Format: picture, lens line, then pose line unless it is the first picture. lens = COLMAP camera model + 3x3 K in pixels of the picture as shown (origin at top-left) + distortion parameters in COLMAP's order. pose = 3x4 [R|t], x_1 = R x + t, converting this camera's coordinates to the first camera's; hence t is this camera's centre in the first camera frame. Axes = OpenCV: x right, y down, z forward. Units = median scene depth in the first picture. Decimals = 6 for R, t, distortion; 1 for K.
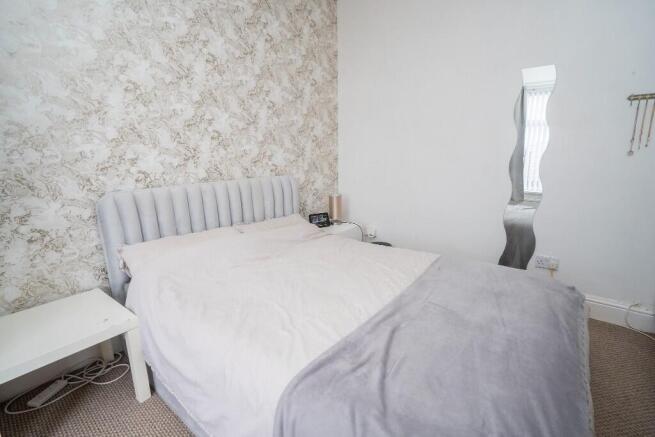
lens RADIAL K [[314.2, 0, 327.5], [0, 314.2, 218.5], [0, 0, 1]] dist [-0.064521, 0.020210]
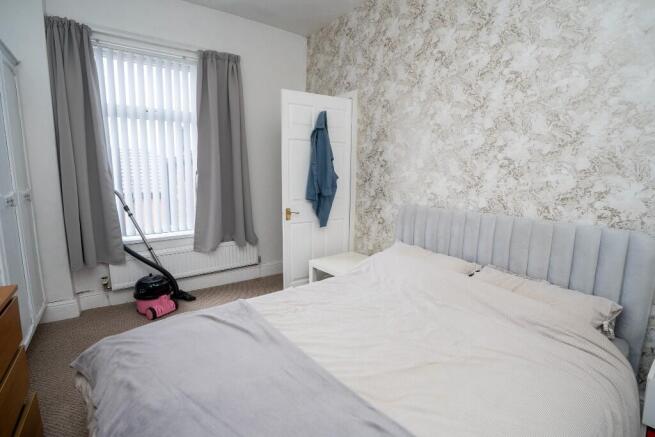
lens RADIAL K [[297.4, 0, 327.5], [0, 297.4, 218.5], [0, 0, 1]] dist [-0.003712, -0.000615]
pose [[-0.228796, 0.136261, -0.963891, 0.579922], [-0.242803, 0.950874, 0.192054, -0.154533], [0.942708, 0.277977, -0.184472, 0.709521]]
